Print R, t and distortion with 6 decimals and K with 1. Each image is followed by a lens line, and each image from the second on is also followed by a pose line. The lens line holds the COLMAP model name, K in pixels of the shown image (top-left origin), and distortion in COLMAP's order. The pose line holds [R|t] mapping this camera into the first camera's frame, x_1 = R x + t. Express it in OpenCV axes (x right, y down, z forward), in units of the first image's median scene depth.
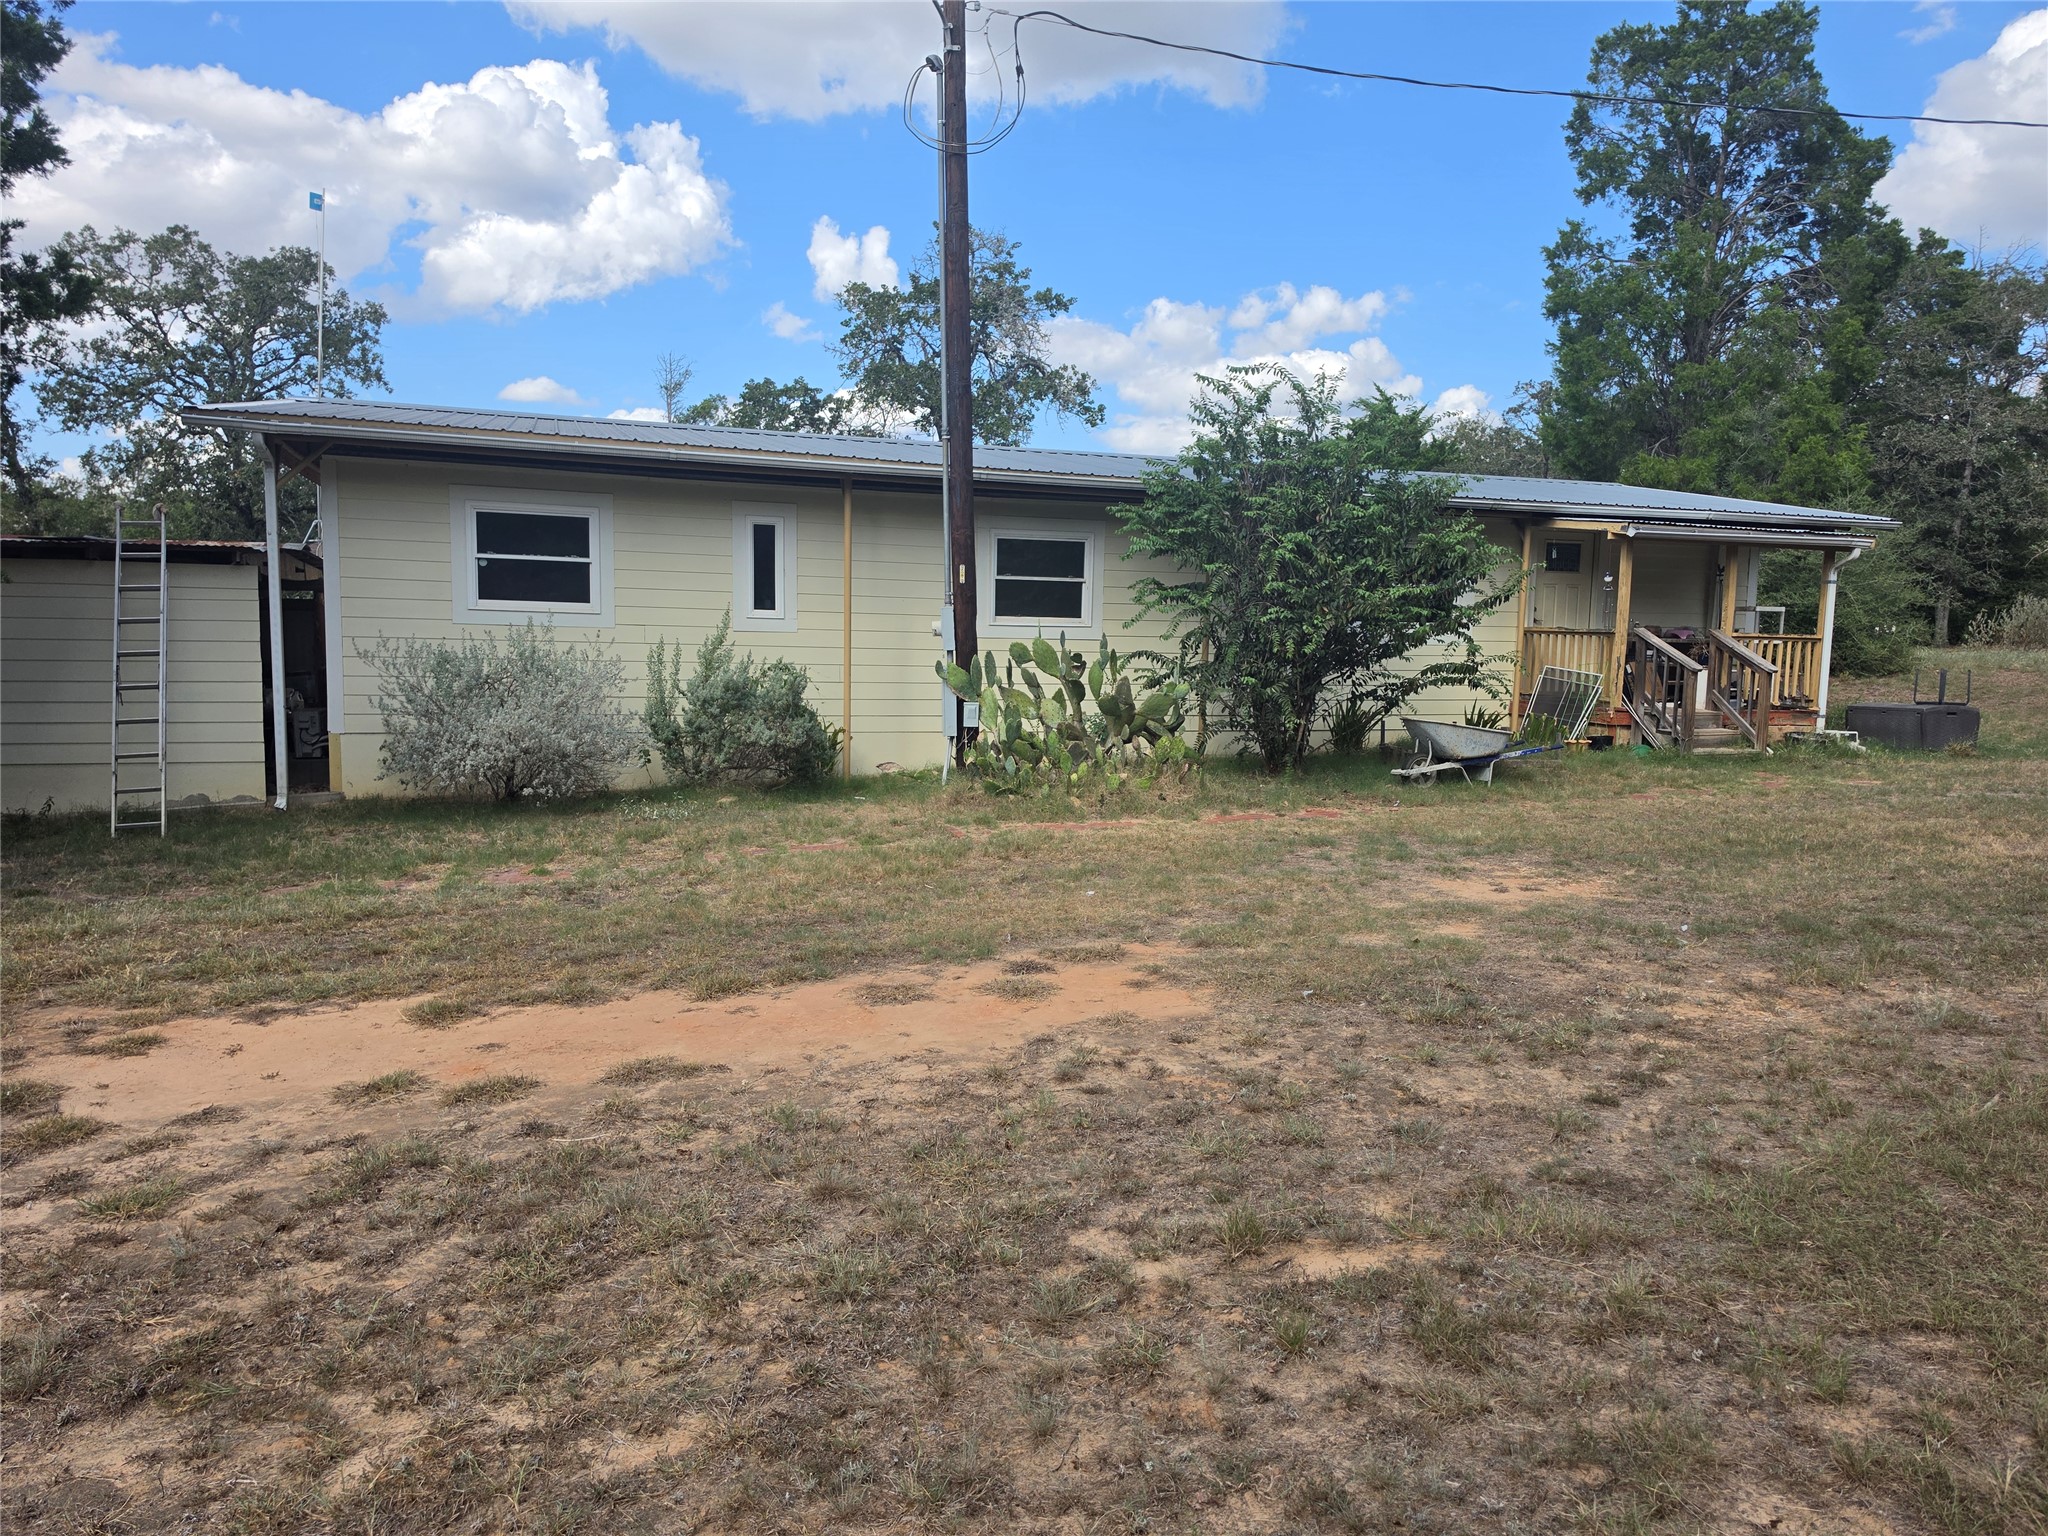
lens RADIAL K [[1349.6, 0, 1012.4], [0, 1349.6, 767.1], [0, 0, 1]] dist [0.090154, -0.116490]
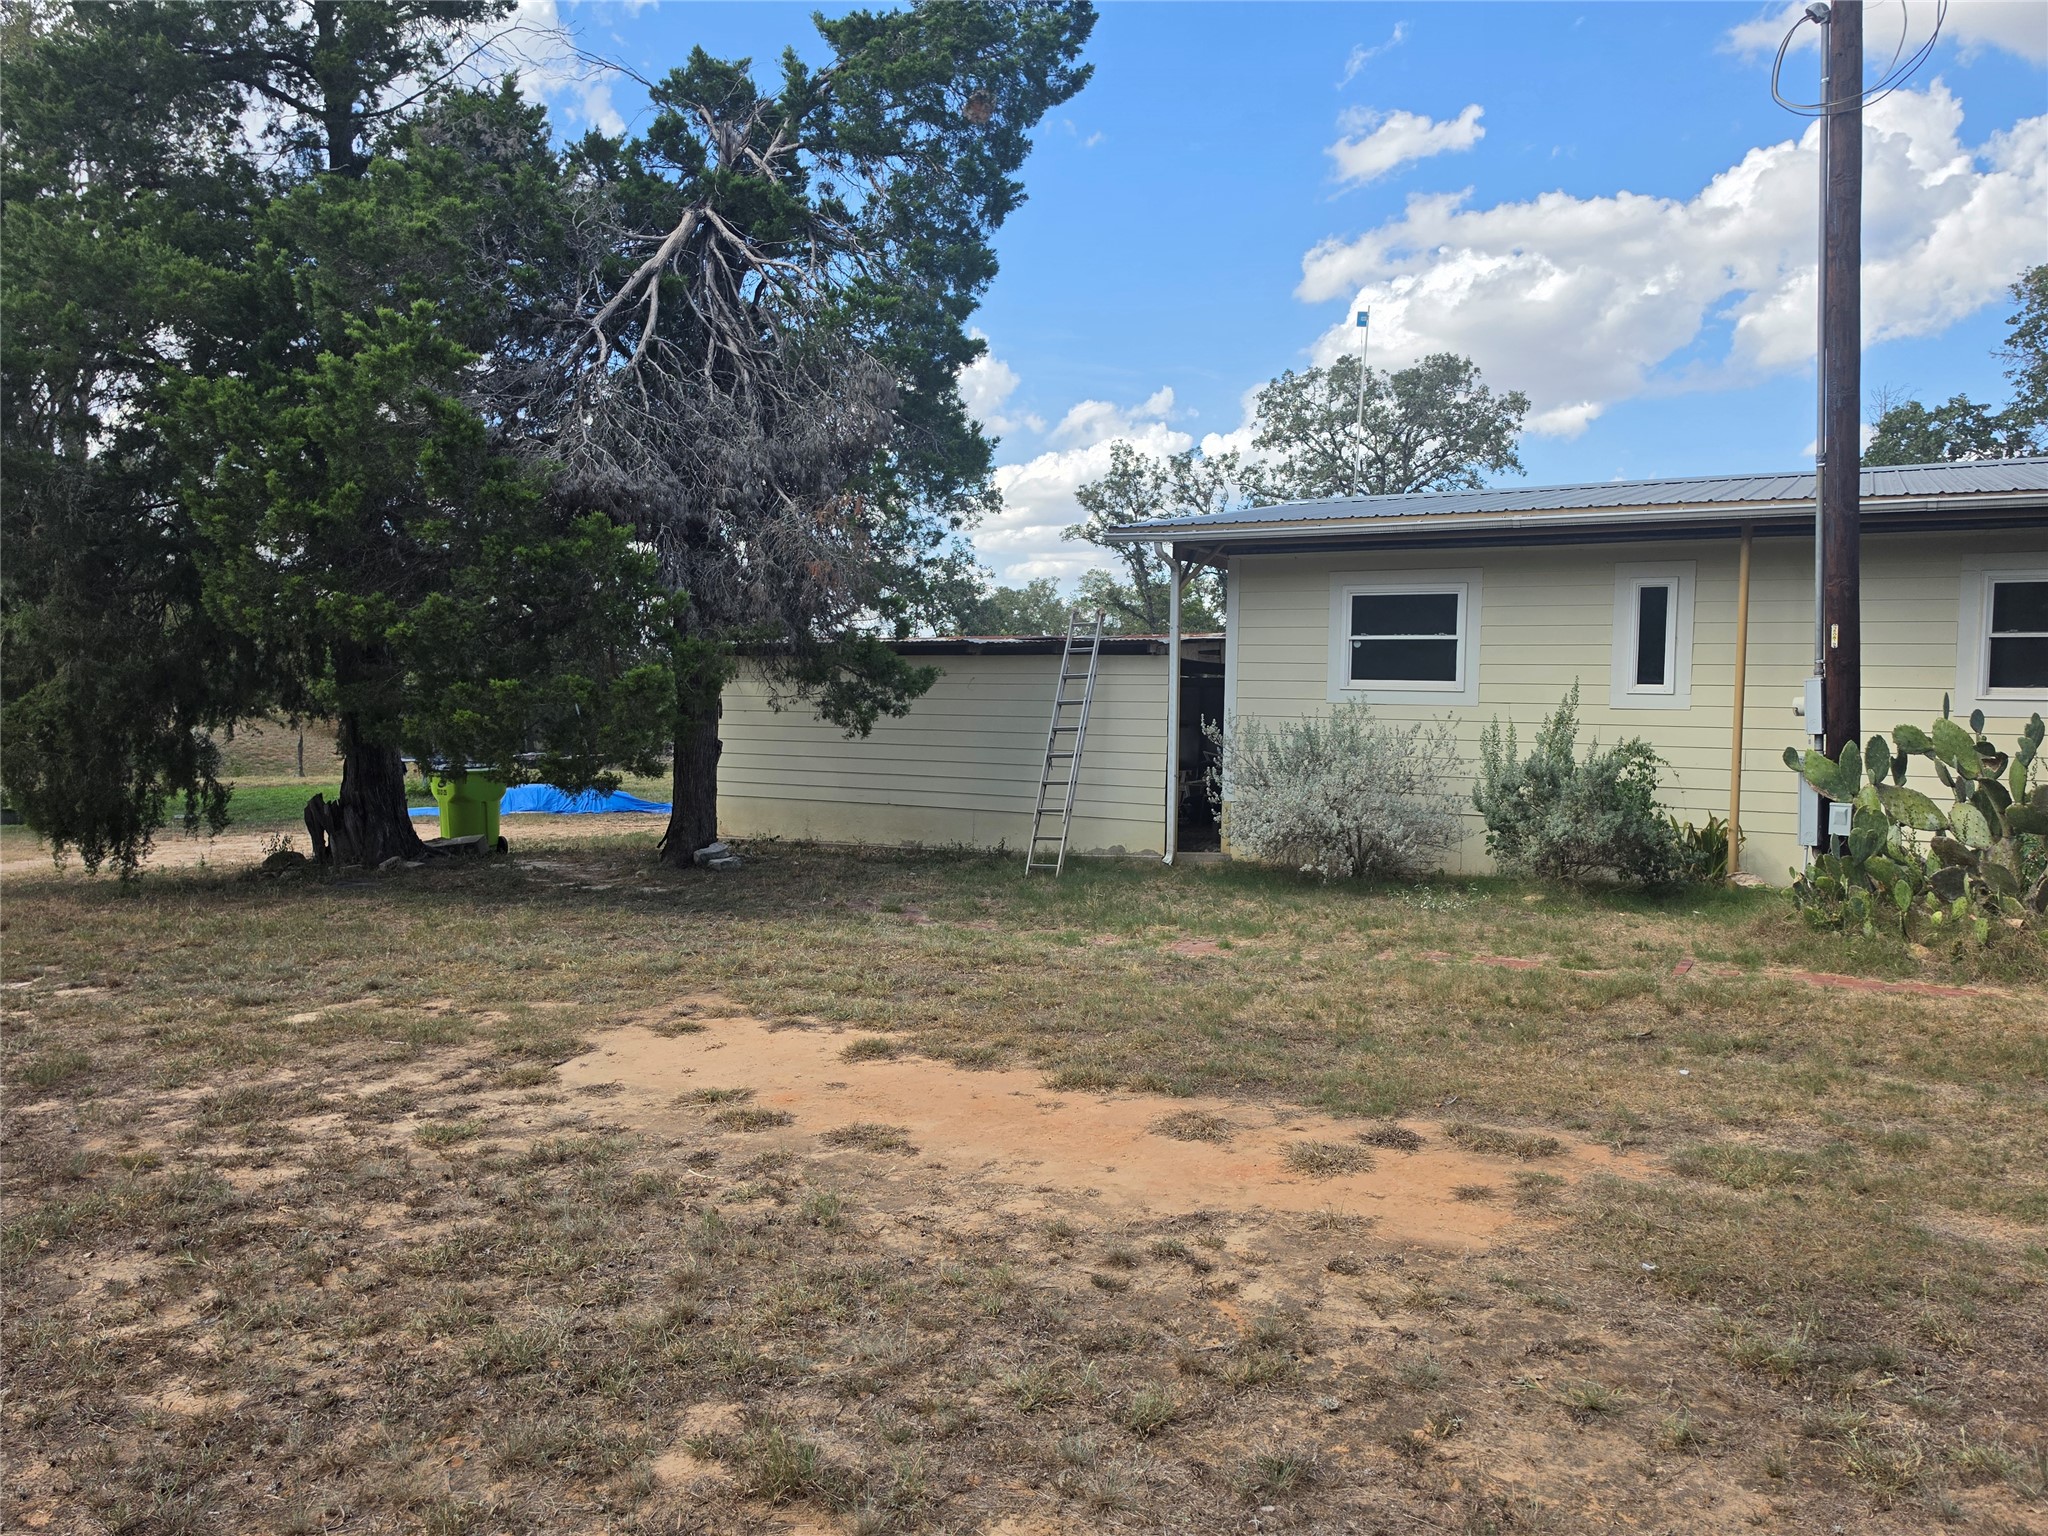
lens RADIAL K [[1349.6, 0, 1012.4], [0, 1349.6, 767.1], [0, 0, 1]] dist [0.090154, -0.116490]
pose [[0.675676, 0.032855, -0.736466, 0.489927], [-0.070862, 0.997275, -0.020522, -0.042725], [0.733785, 0.066054, 0.676163, 0.294853]]
